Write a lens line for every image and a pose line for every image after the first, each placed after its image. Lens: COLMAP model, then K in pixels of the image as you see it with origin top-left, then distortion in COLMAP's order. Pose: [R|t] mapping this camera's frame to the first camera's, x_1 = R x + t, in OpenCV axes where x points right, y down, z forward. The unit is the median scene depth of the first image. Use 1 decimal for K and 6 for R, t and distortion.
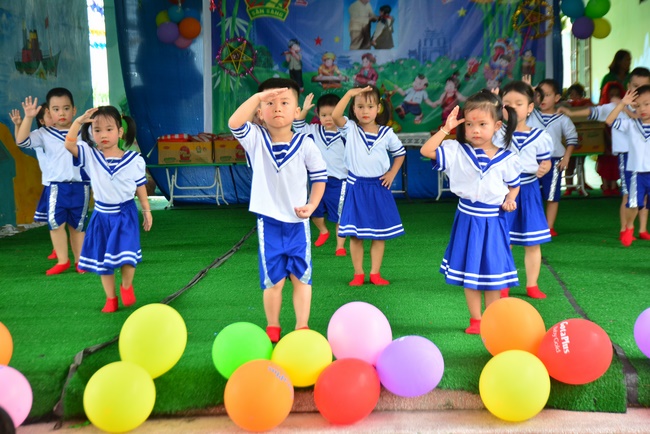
lens RADIAL K [[1444.9, 0, 319.1], [0, 1444.9, 219.1], [0, 0, 1]] dist [0.519822, 0.000000]
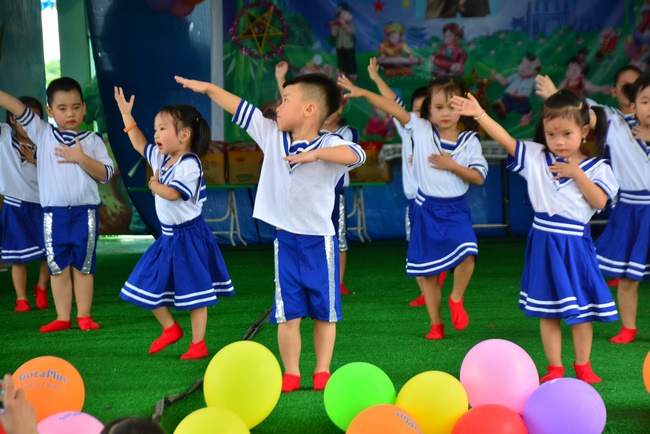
lens RADIAL K [[2385.3, 0, 331.0], [0, 2385.3, 218.1], [0, 0, 1]] dist [1.447493, 0.000000]
pose [[0.999997, -0.002612, -0.000369, -0.022984], [0.002600, 0.999600, -0.028167, 0.009126], [0.000443, 0.028166, 0.999603, -0.130115]]
